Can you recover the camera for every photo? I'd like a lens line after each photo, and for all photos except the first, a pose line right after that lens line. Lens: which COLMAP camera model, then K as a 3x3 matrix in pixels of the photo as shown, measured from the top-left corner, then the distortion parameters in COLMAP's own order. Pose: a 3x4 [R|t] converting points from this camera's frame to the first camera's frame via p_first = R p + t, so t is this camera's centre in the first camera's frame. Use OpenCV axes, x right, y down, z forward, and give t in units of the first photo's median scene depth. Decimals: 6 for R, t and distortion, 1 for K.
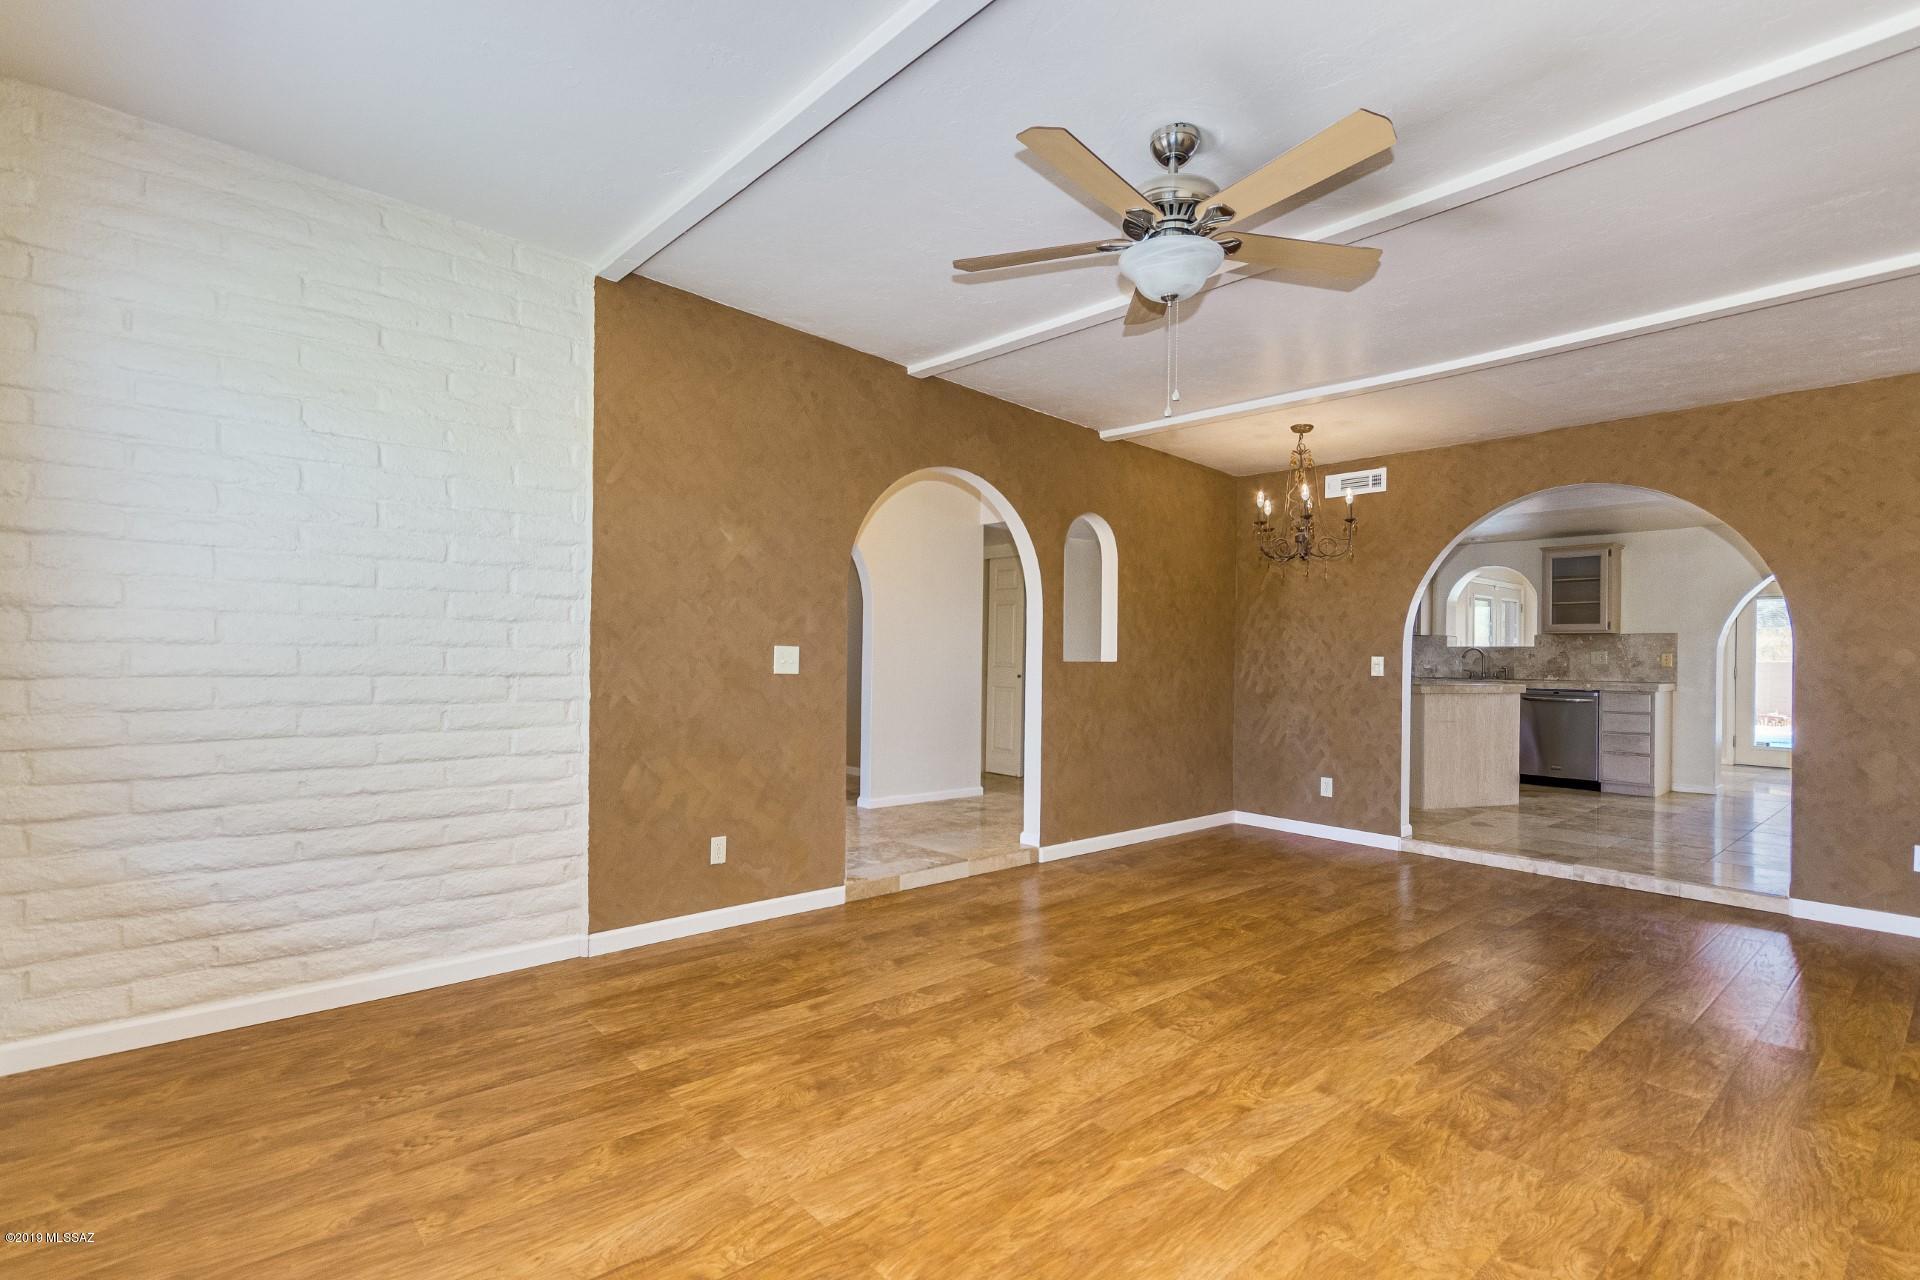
lens RADIAL K [[917.6, 0, 960.1], [0, 917.6, 654.8], [0, 0, 1]] dist [-0.001427, 0.001395]
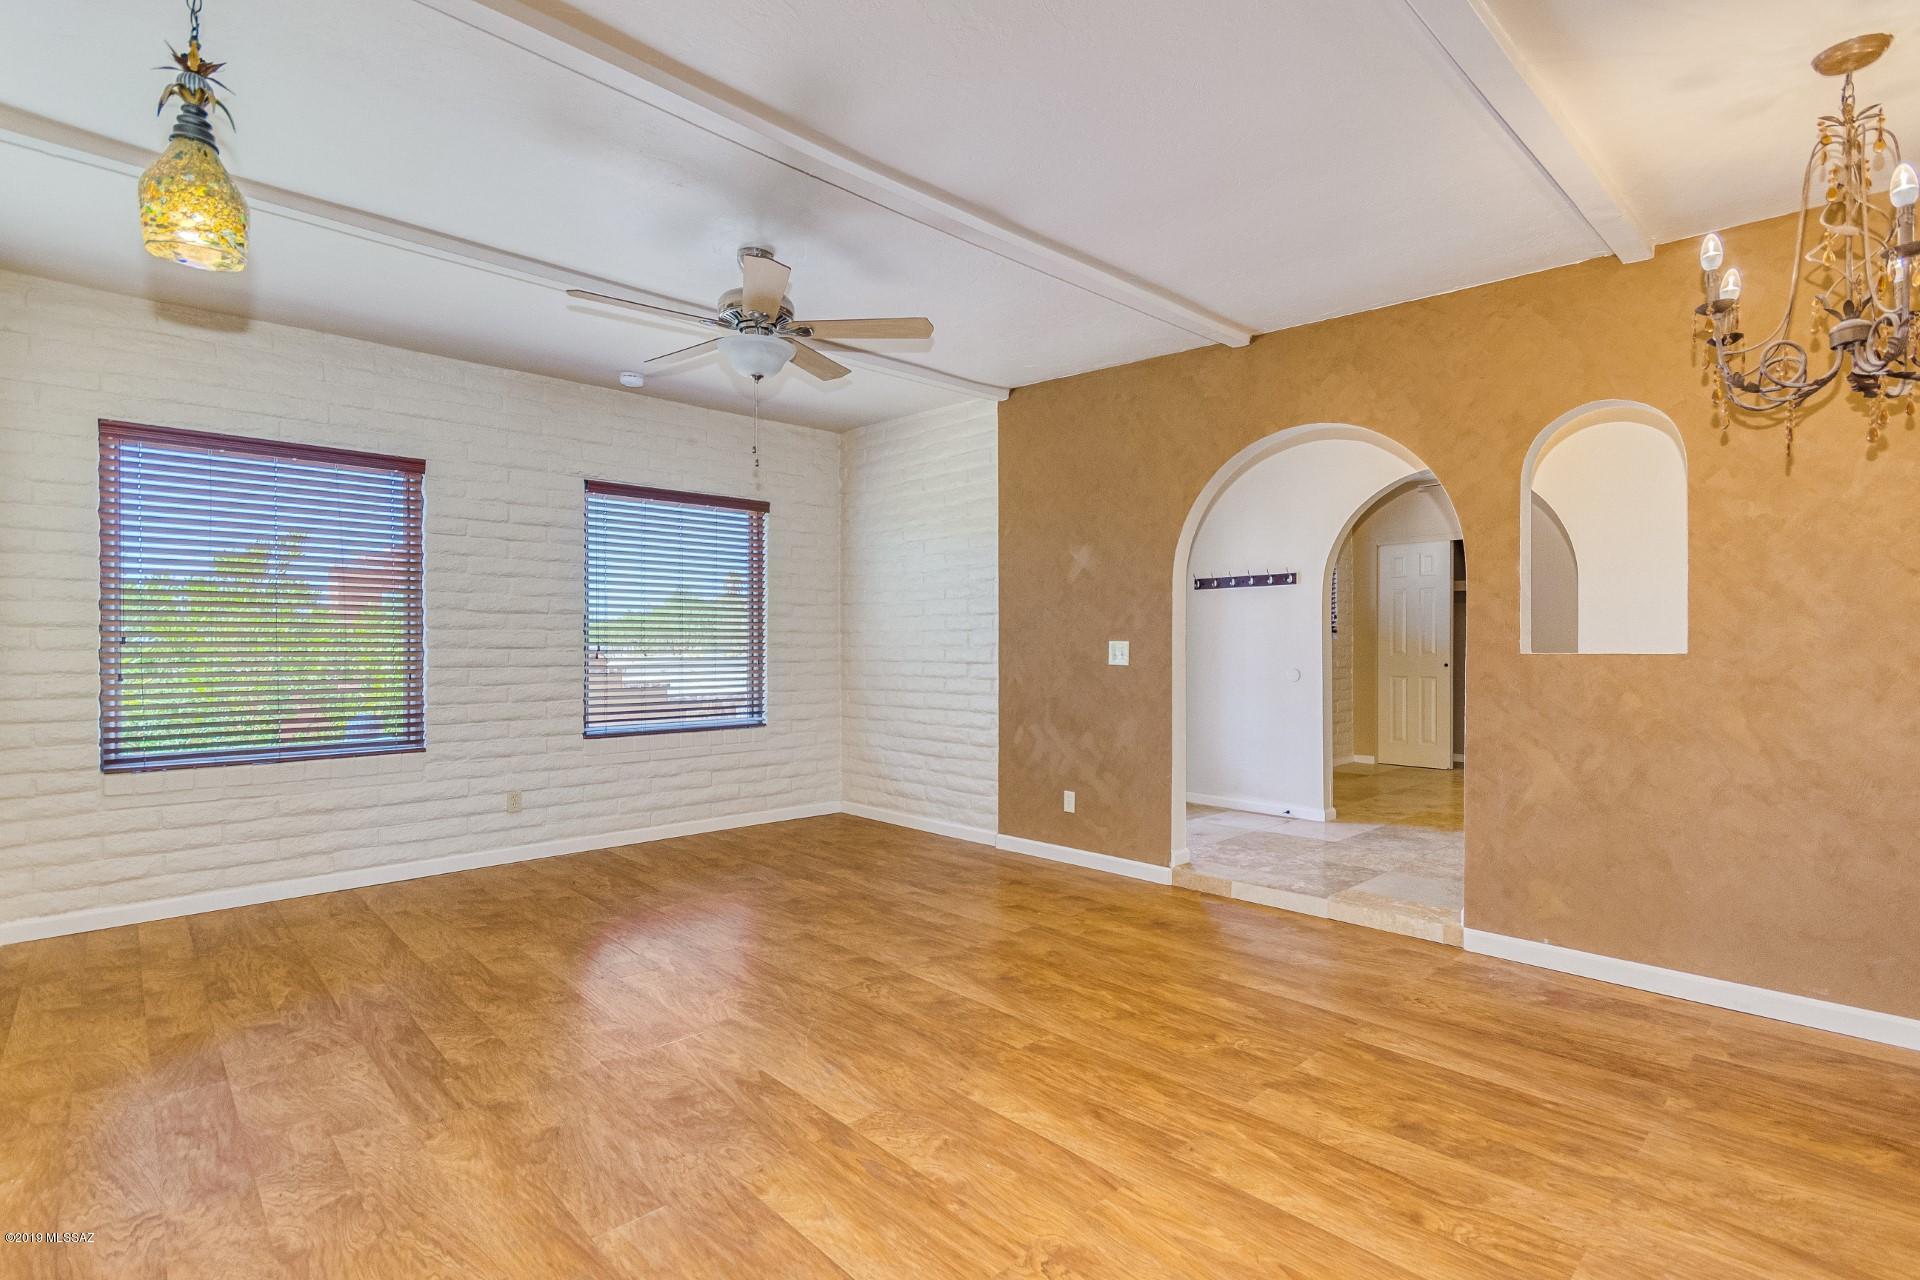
lens RADIAL K [[902.5, 0, 967.8], [0, 902.5, 647.7], [0, 0, 1]] dist [0.001058, 0.000067]
pose [[0.036468, -0.011009, -0.999274, 1.061902], [0.003215, 0.999935, -0.010899, 0.011640], [0.999330, -0.002816, 0.036501, 0.865747]]
